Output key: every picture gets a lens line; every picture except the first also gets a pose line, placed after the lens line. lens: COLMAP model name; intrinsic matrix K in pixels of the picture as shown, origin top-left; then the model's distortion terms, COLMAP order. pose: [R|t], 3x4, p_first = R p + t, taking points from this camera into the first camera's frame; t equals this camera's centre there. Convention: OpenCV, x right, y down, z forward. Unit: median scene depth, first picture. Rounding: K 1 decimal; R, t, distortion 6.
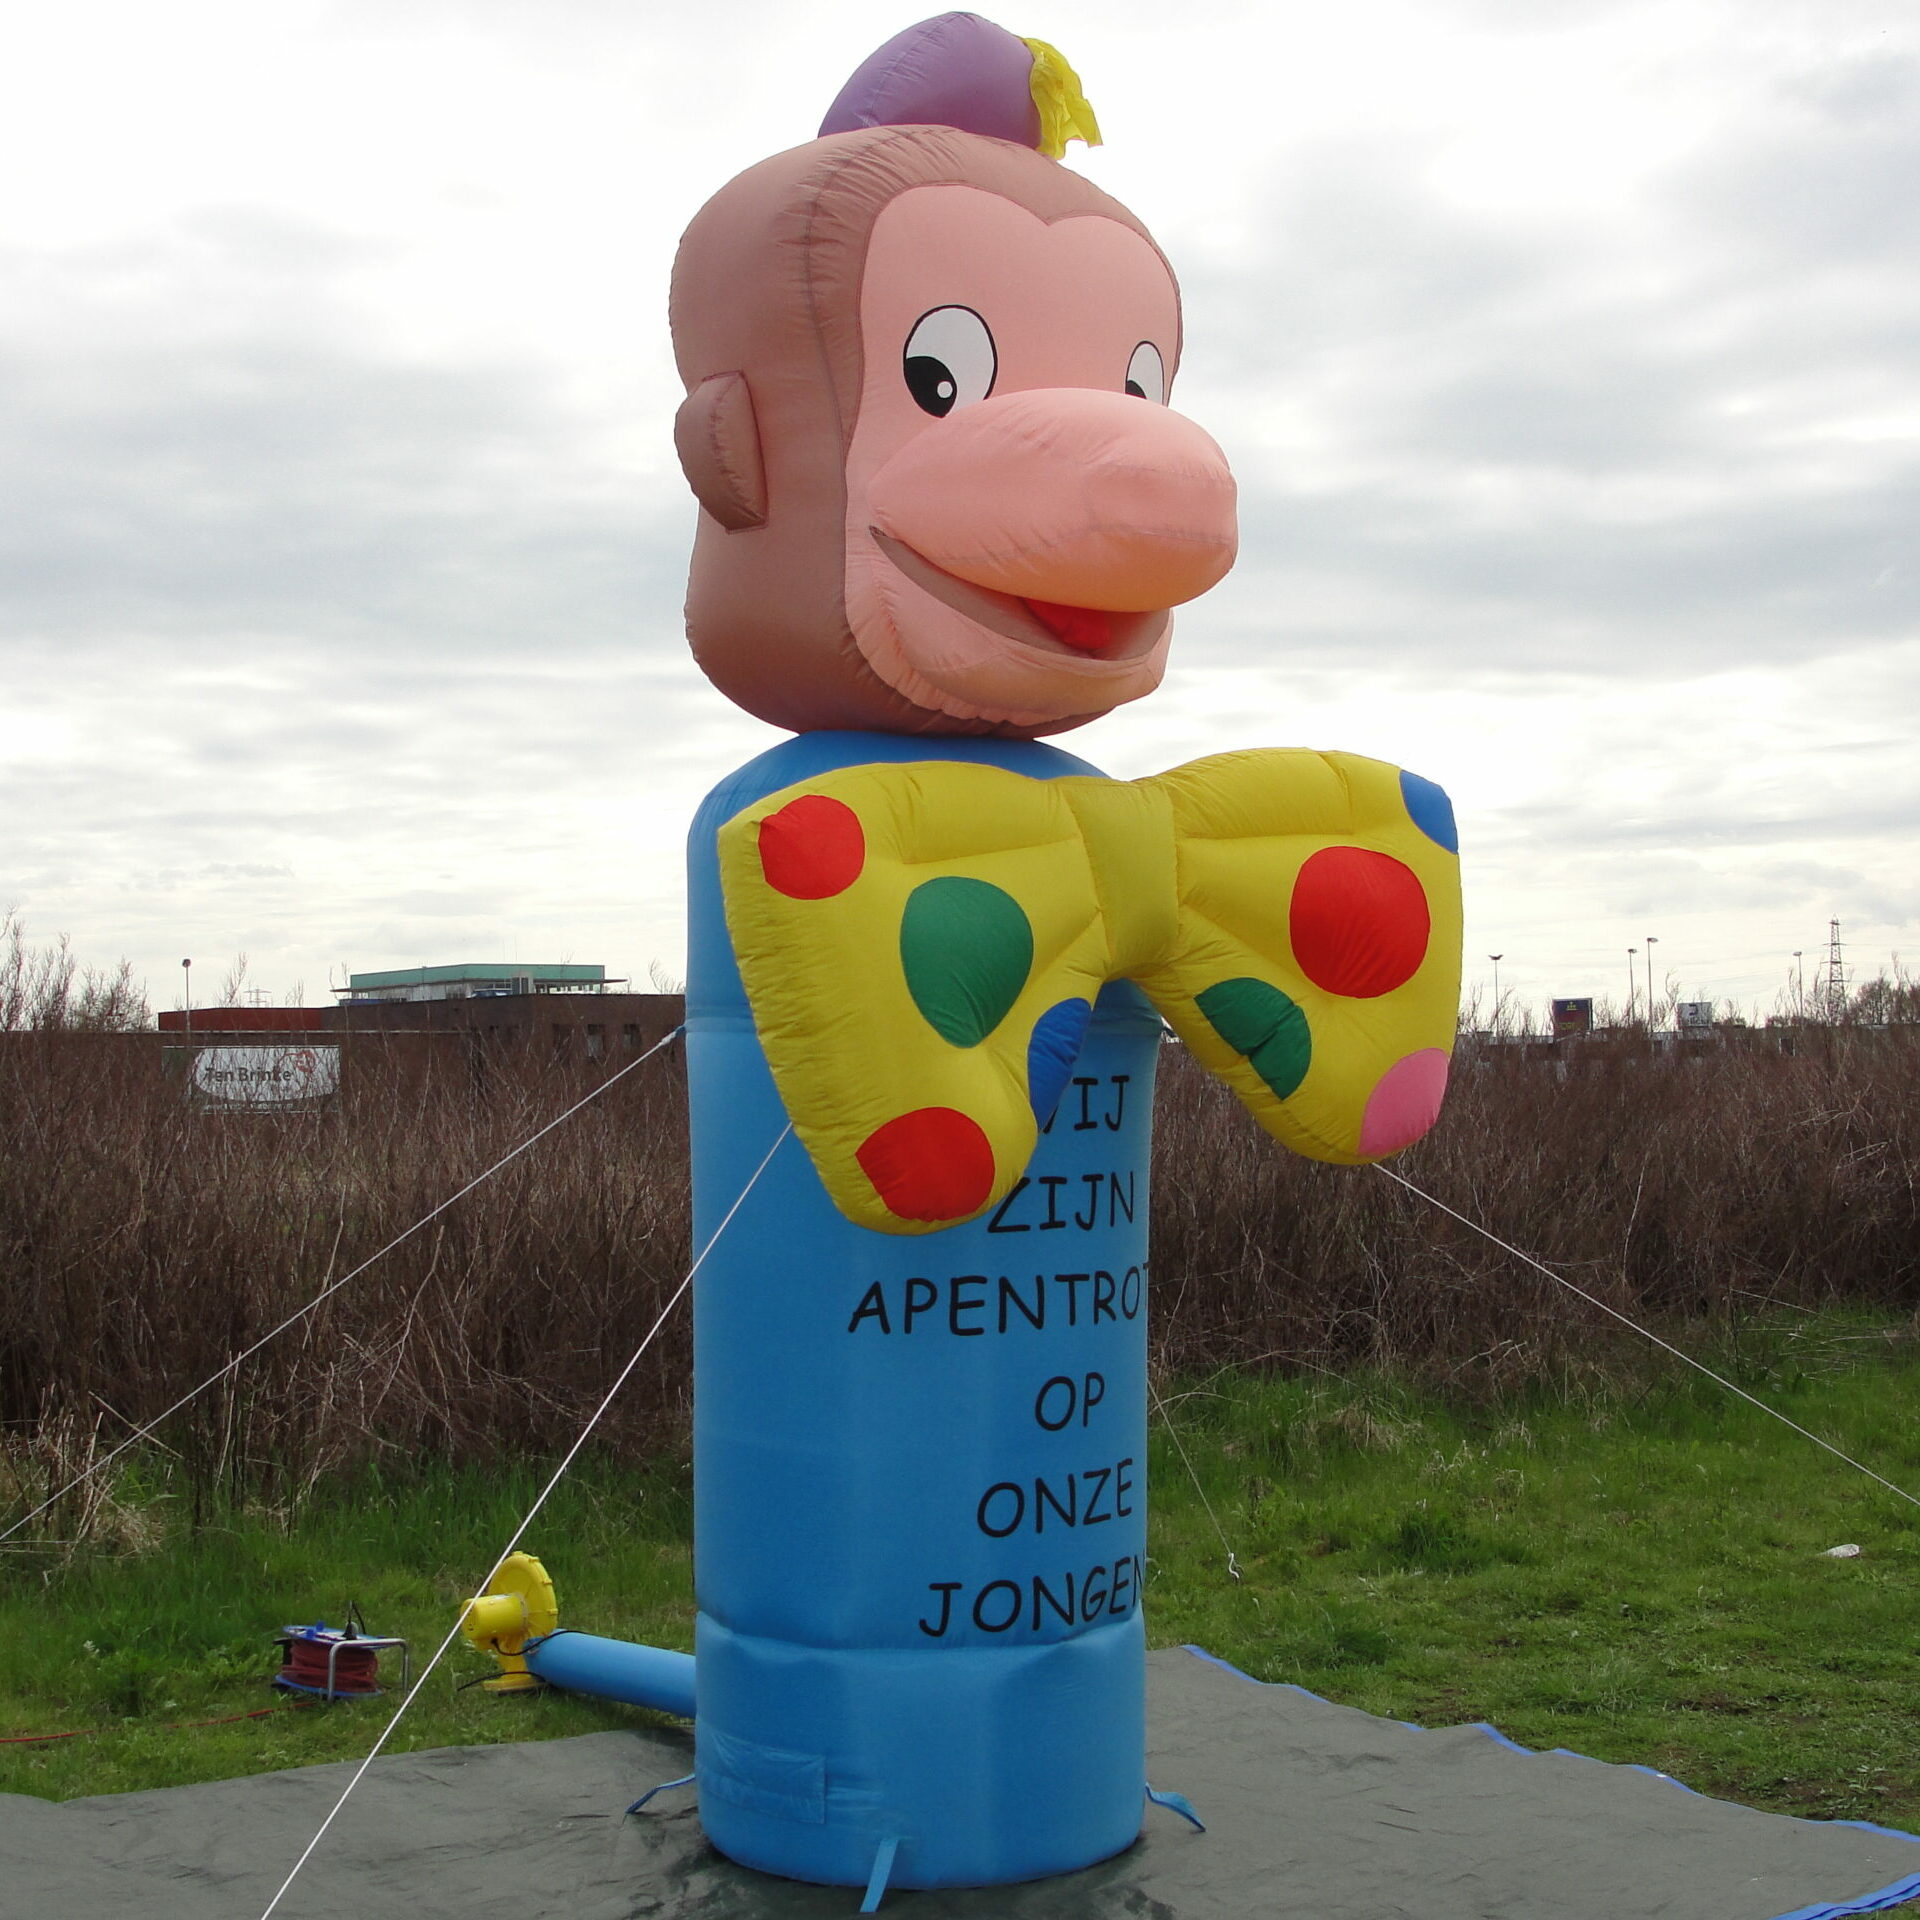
lens RADIAL K [[2896.7, 0, 960.0], [0, 2896.7, 960.0], [0, 0, 1]] dist [-0.180860, 0.177123]
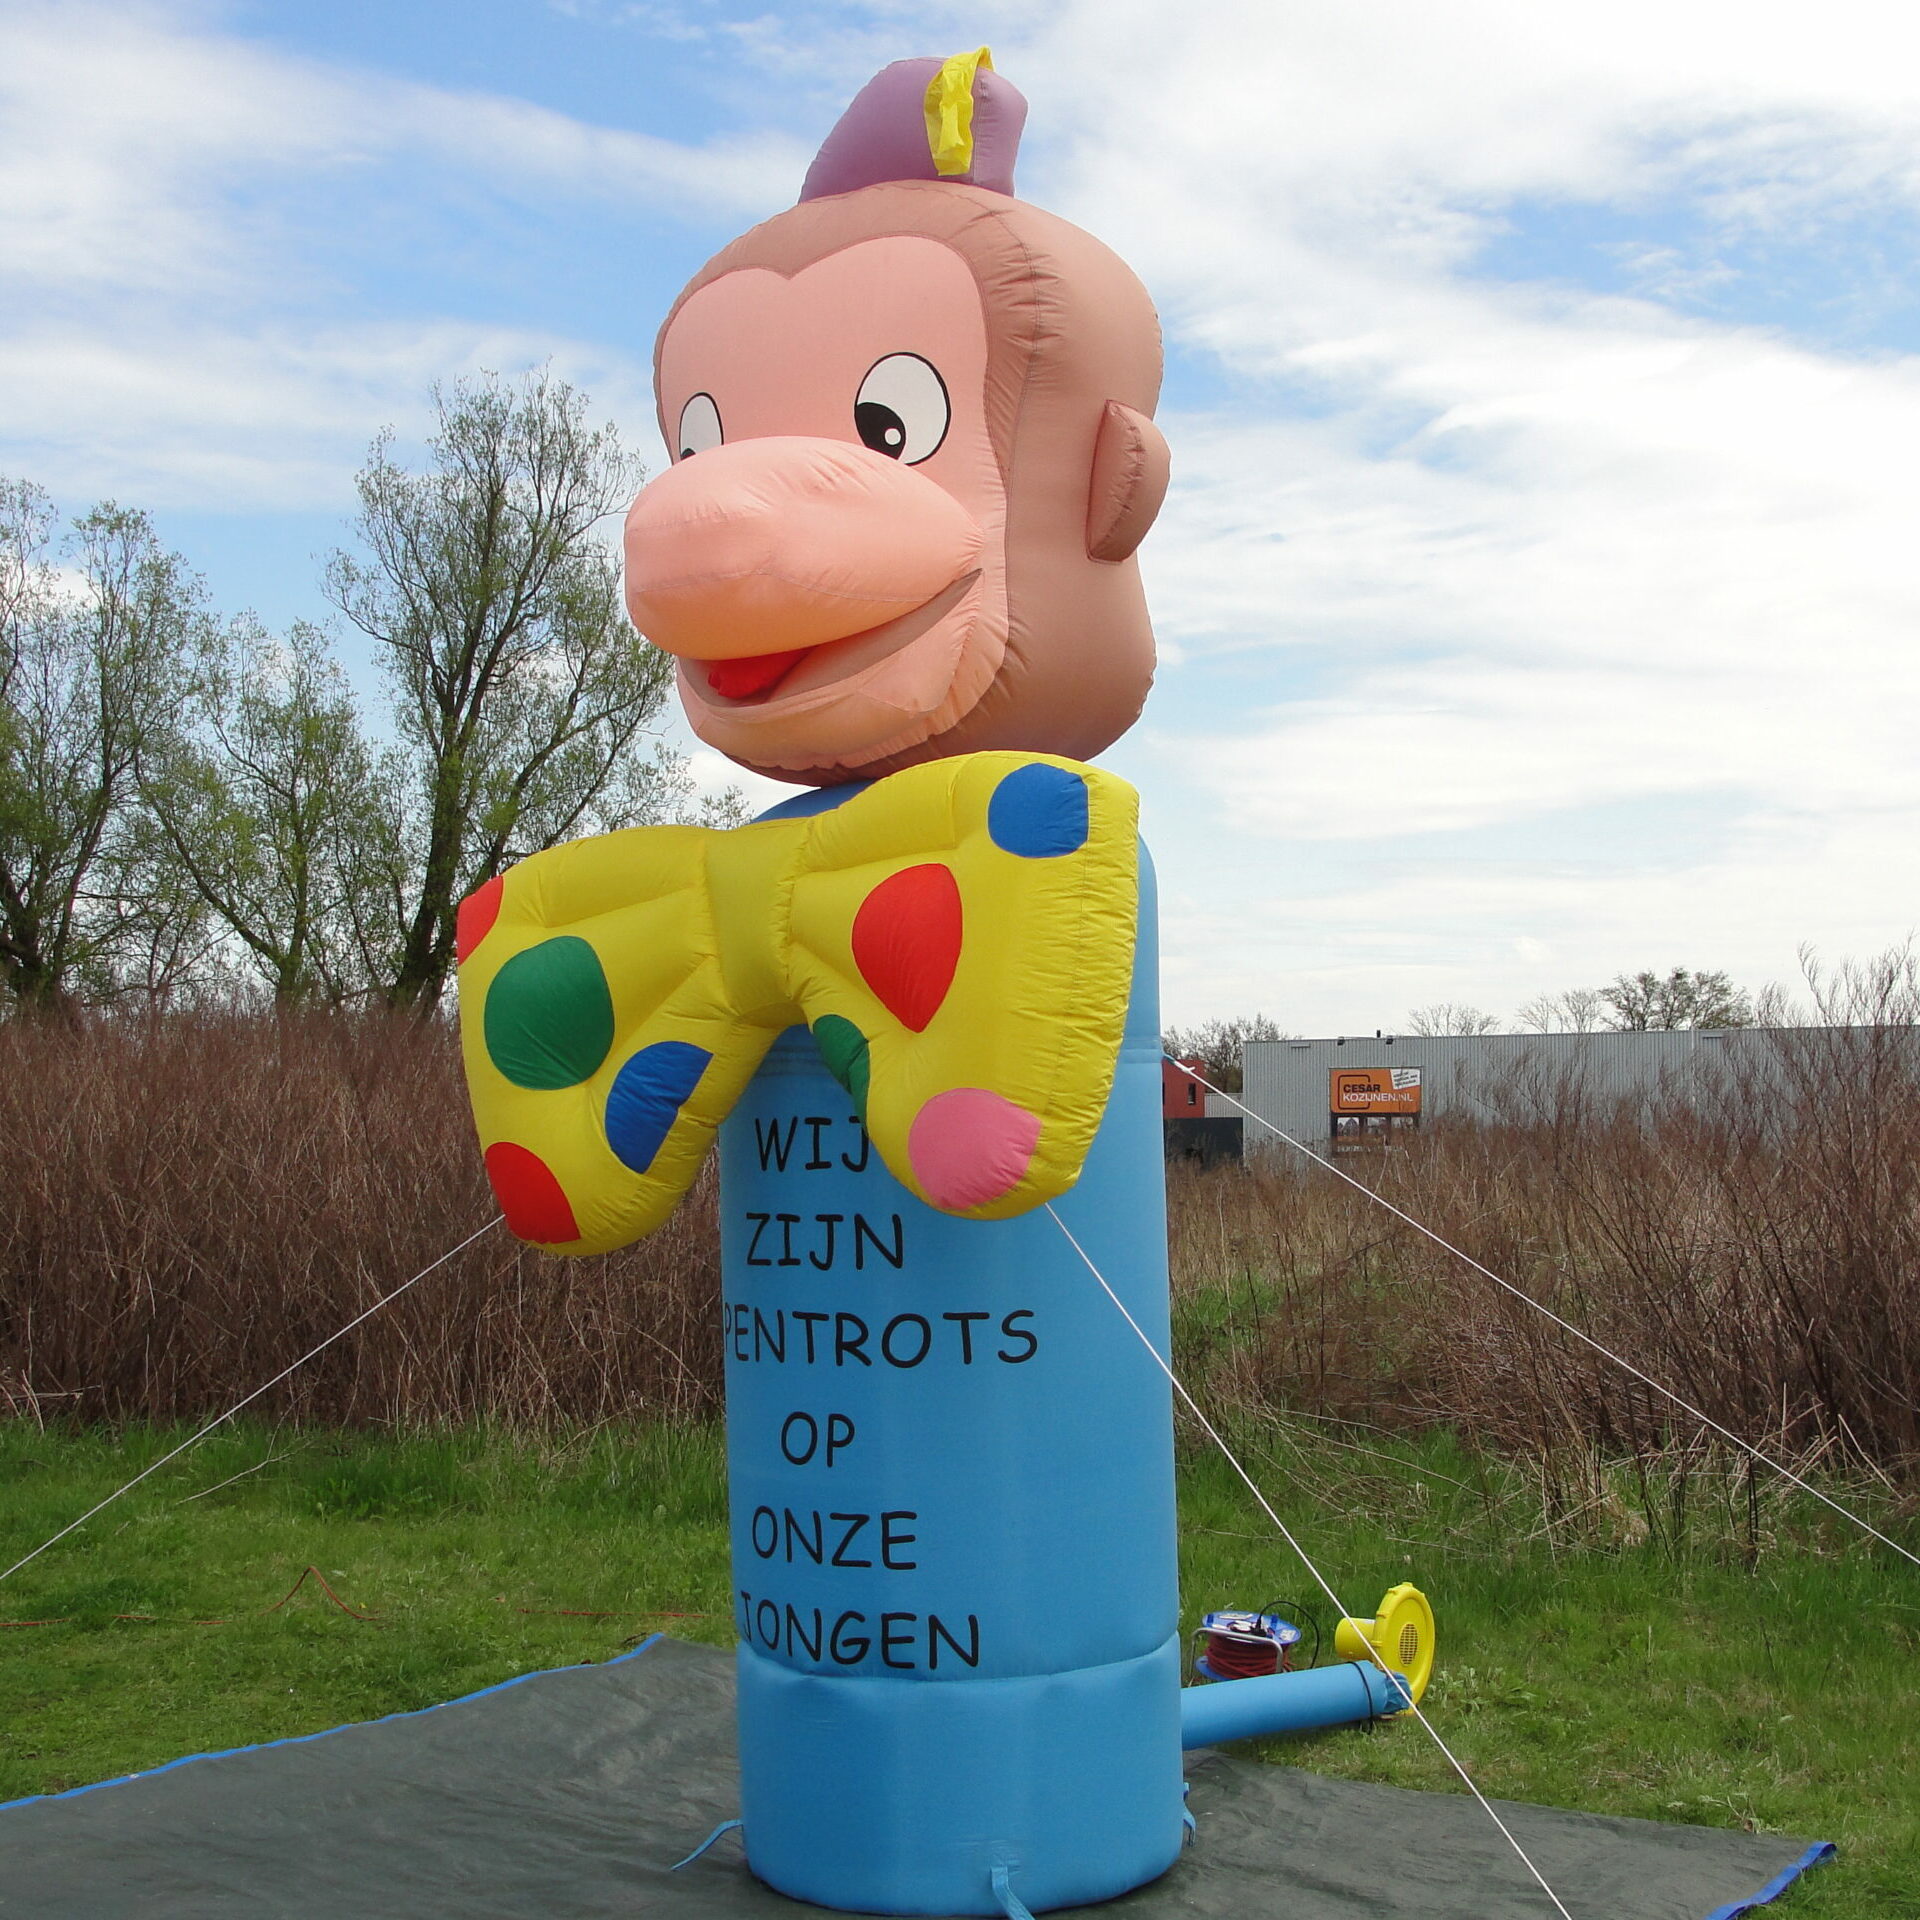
lens RADIAL K [[2896.7, 0, 960.0], [0, 2896.7, 960.0], [0, 0, 1]] dist [-0.180860, 0.177123]
pose [[0.266594, -0.041429, -0.962918, 1.032261], [0.041134, 0.998655, -0.031579, 0.020054], [0.962931, -0.031190, 0.267940, 0.788103]]
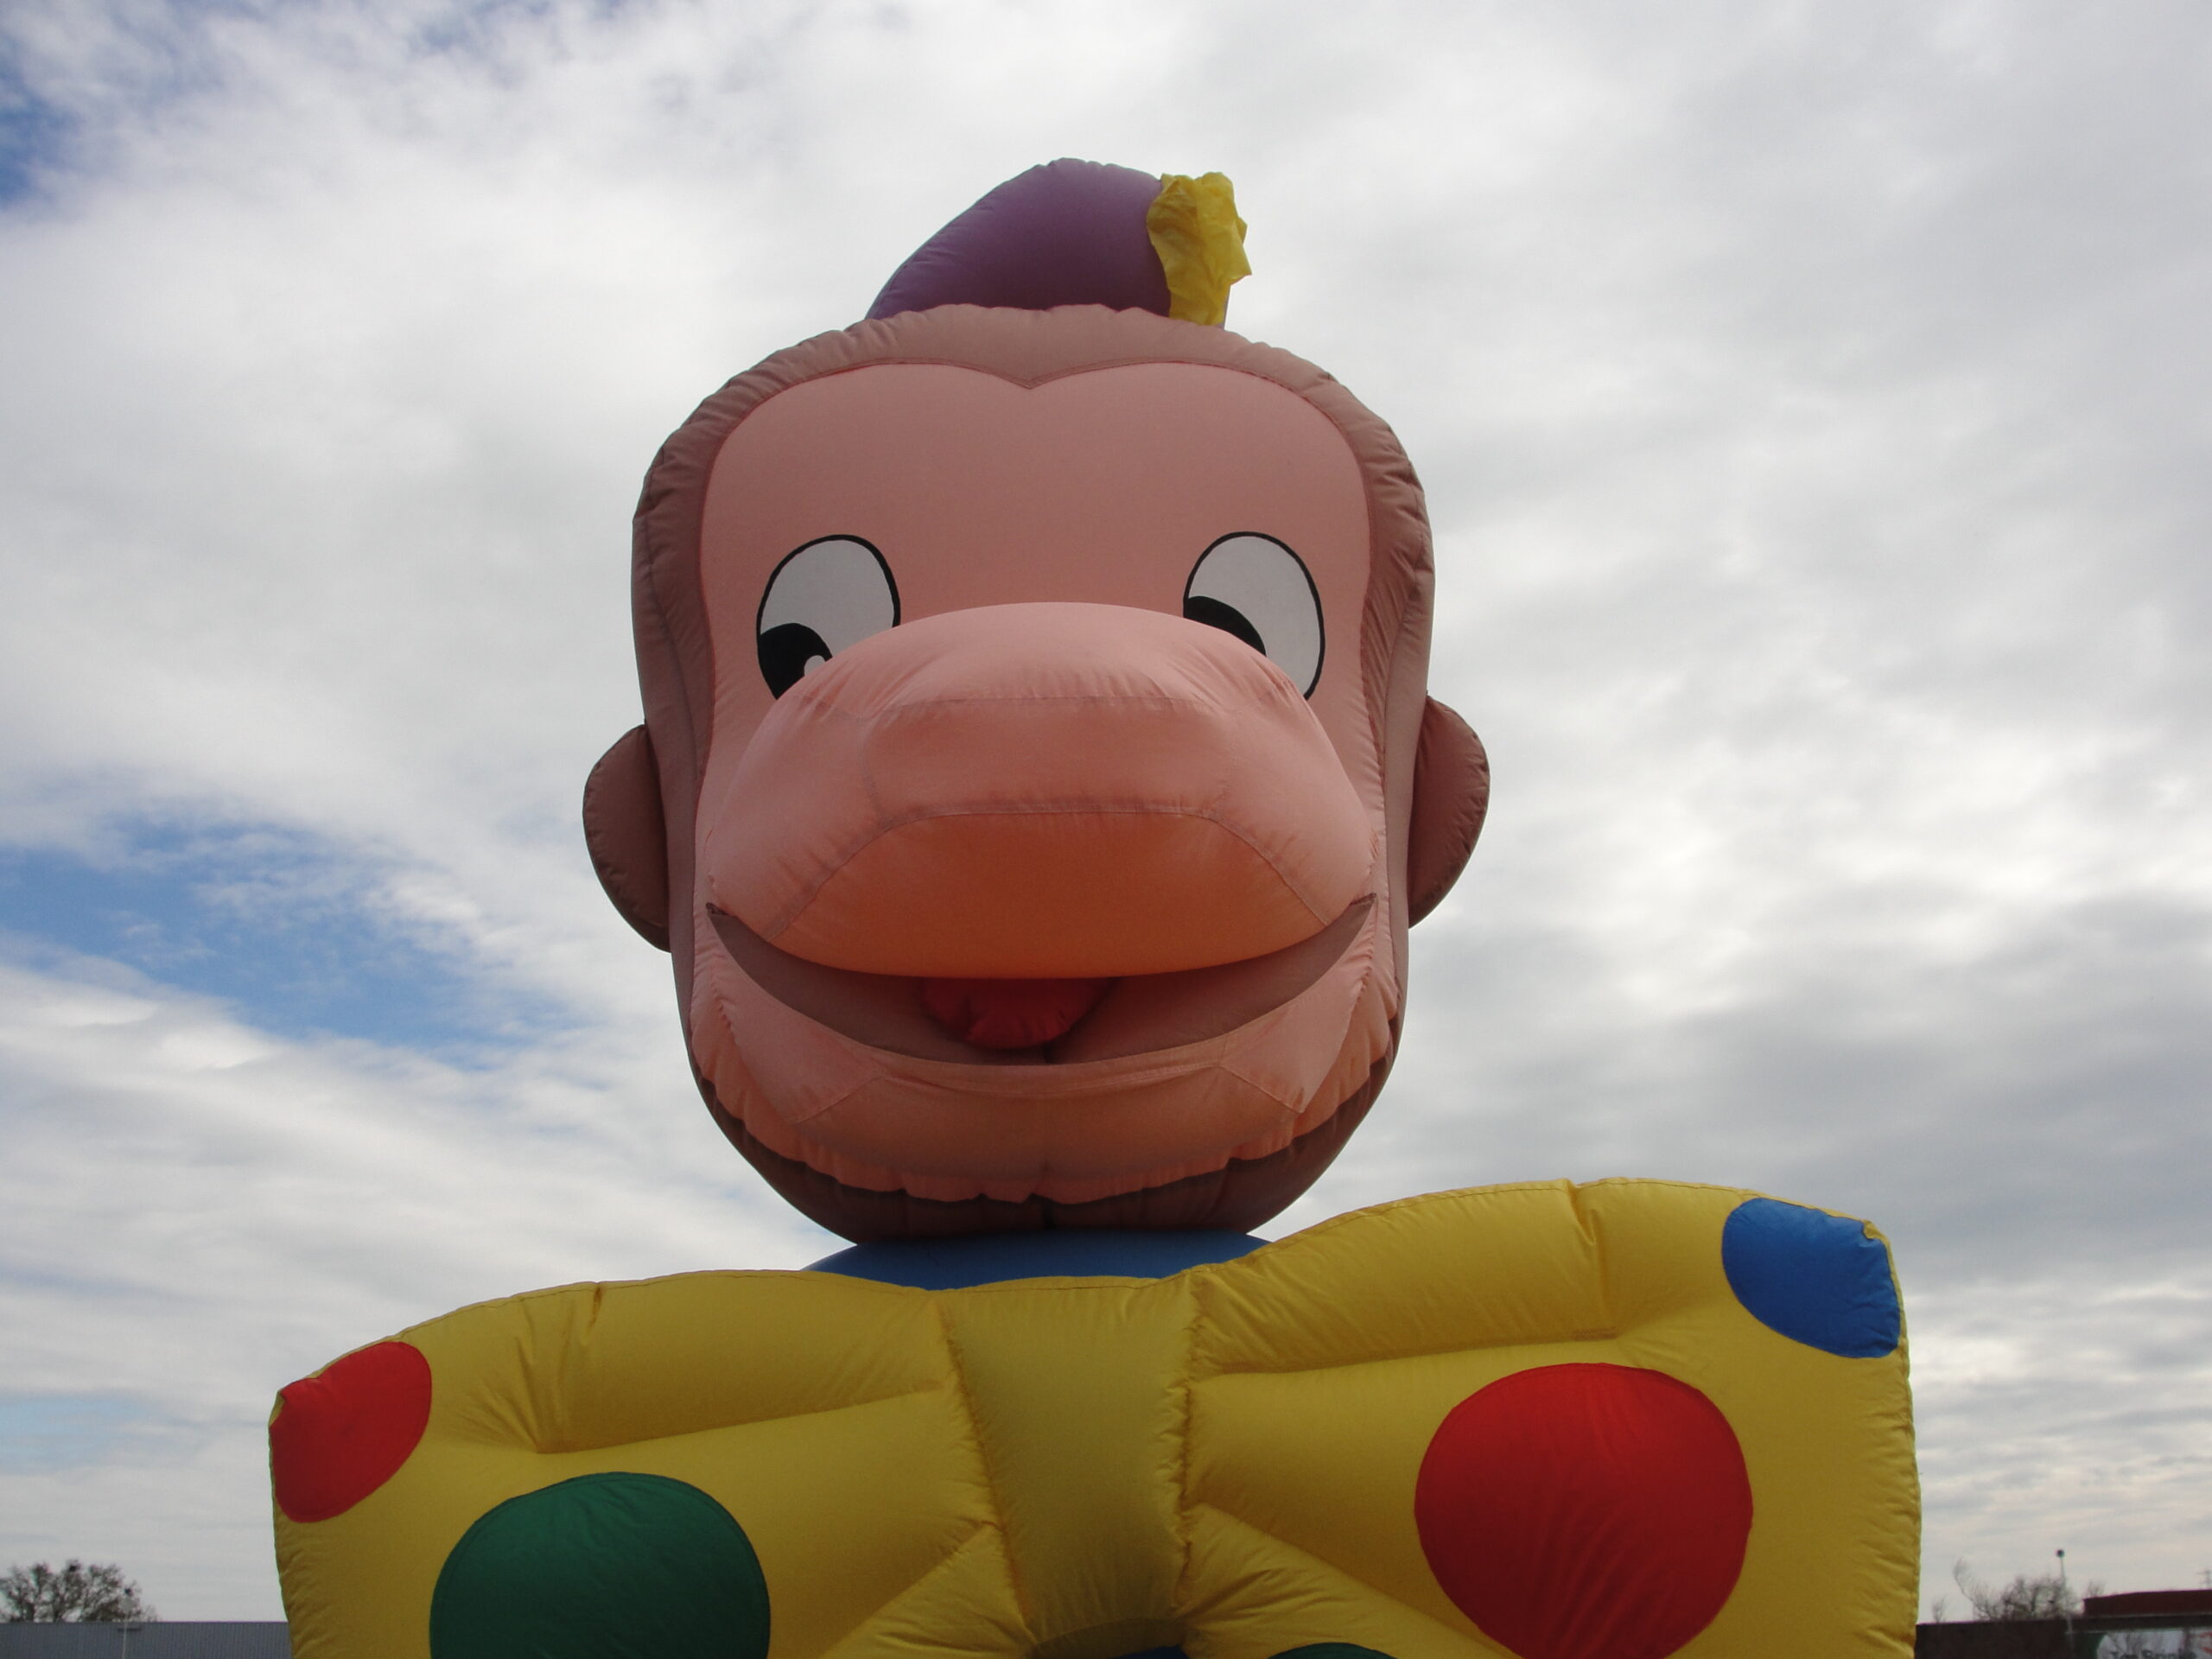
lens RADIAL K [[2553.0, 0, 1118.5], [0, 2553.0, 826.8], [0, 0, 1]] dist [-0.258992, 0.432277]
pose [[0.800266, -0.200468, -0.565143, 0.342826], [0.032633, 0.955625, -0.292771, -0.003862], [0.598756, 0.215853, 0.771297, 0.615912]]
